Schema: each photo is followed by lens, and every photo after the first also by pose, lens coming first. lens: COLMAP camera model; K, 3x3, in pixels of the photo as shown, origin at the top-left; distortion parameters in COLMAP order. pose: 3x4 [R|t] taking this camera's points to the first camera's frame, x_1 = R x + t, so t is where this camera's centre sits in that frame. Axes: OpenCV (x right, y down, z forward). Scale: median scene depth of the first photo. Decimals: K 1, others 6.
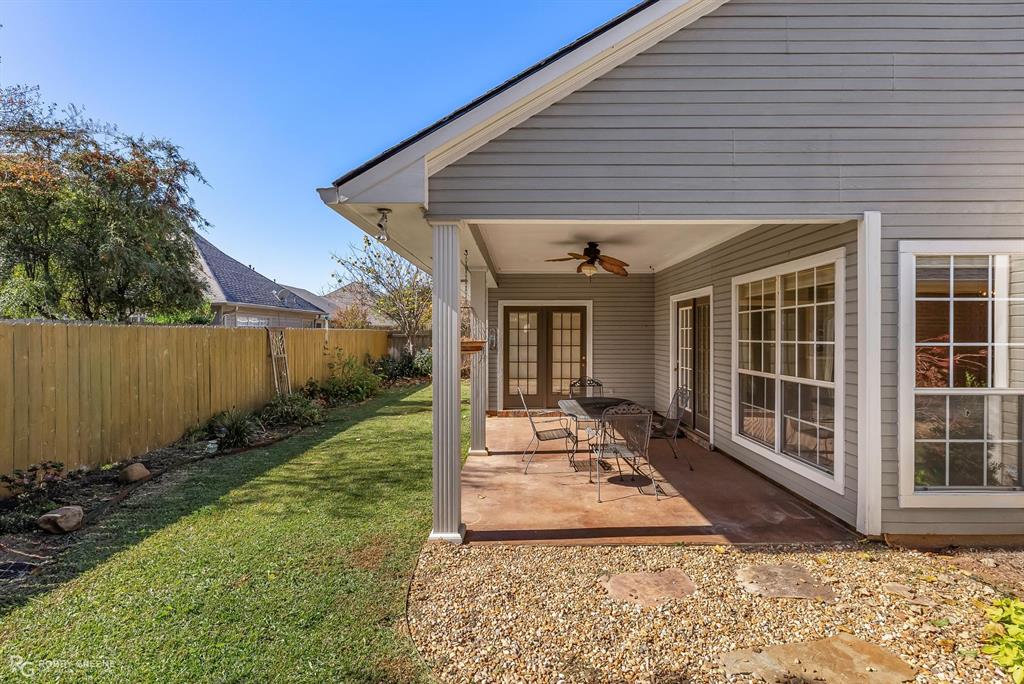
lens RADIAL K [[478.6, 0, 511.9], [0, 478.6, 336.4], [0, 0, 1]] dist [-0.005466, 0.000888]
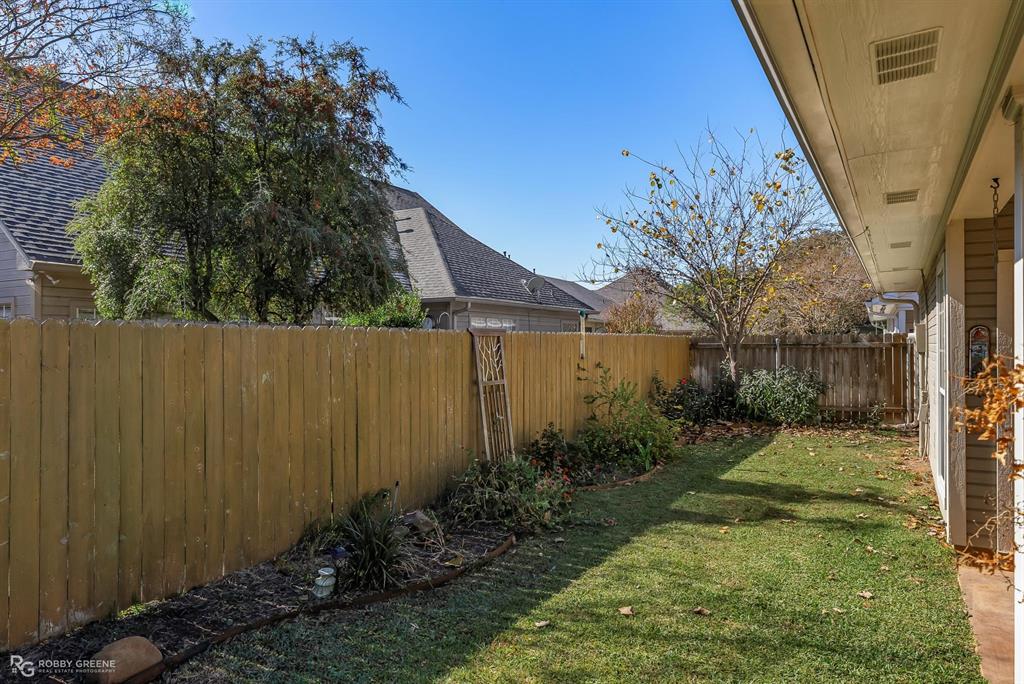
lens RADIAL K [[661.1, 0, 512.0], [0, 661.1, 342.0], [0, 0, 1]] dist [-0.000236, 0.000251]
pose [[0.872625, -0.000850, -0.488390, -0.153425], [-0.002298, 0.999980, -0.005847, -0.001442], [0.488385, 0.006224, 0.872606, 0.533894]]
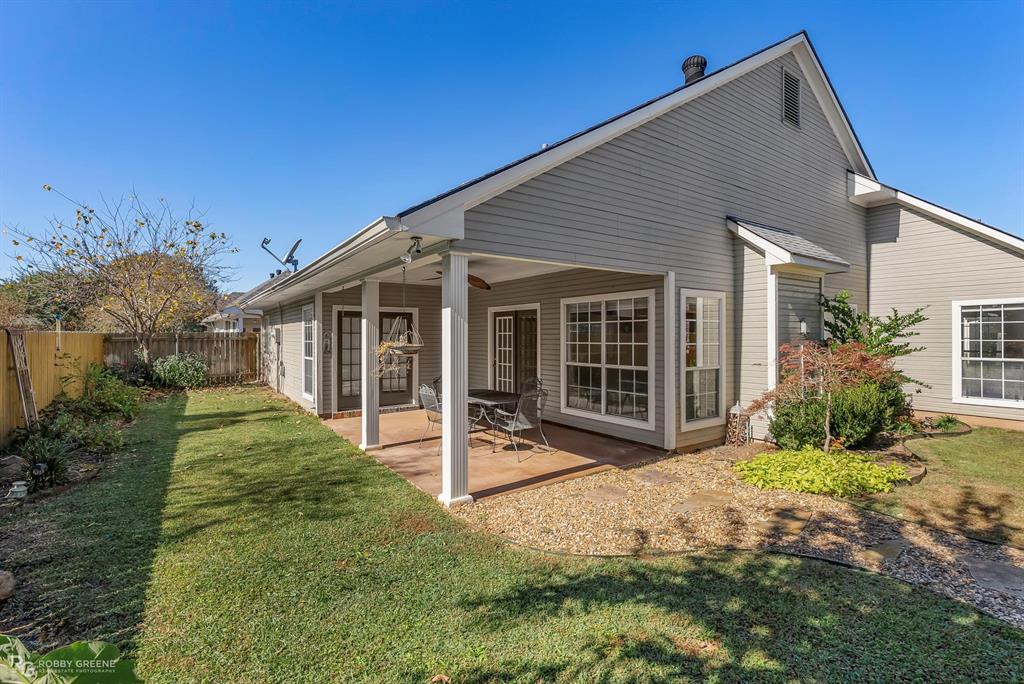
lens RADIAL K [[470.7, 0, 514.2], [0, 470.7, 335.9], [0, 0, 1]] dist [-0.004674, 0.000914]
pose [[0.812194, -0.001232, 0.583386, -0.426766], [0.003678, 0.999989, -0.003008, -0.006941], [-0.583376, 0.004589, 0.812190, -0.058807]]
